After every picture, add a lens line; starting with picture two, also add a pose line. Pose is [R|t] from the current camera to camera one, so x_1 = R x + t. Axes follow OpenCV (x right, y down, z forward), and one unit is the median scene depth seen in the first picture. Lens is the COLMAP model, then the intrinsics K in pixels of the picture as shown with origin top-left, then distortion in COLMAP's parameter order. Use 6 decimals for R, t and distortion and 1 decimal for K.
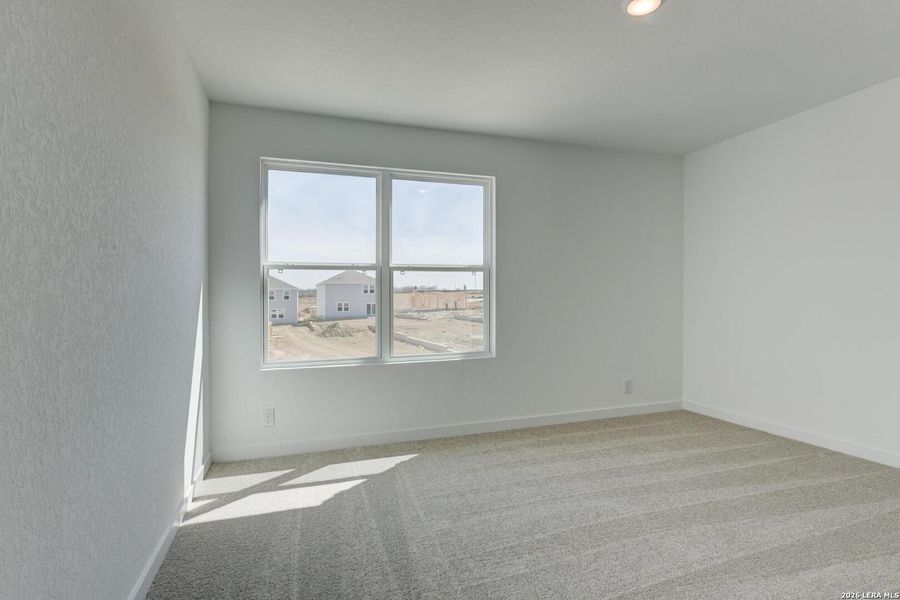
lens RADIAL K [[494.6, 0, 440.0], [0, 494.6, 301.0], [0, 0, 1]] dist [-0.005004, -0.001767]
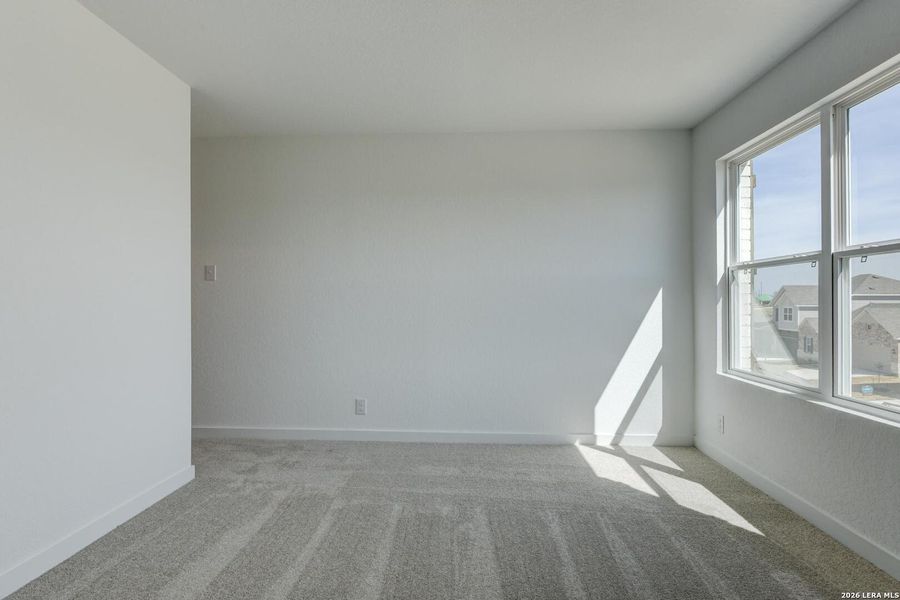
lens RADIAL K [[494.6, 0, 440.0], [0, 494.6, 301.0], [0, 0, 1]] dist [-0.005004, -0.001767]
pose [[-0.447838, -0.000781, -0.894114, 0.716220], [-0.010465, 0.999936, 0.004368, -0.005104], [0.894054, 0.011313, -0.447817, 0.864767]]
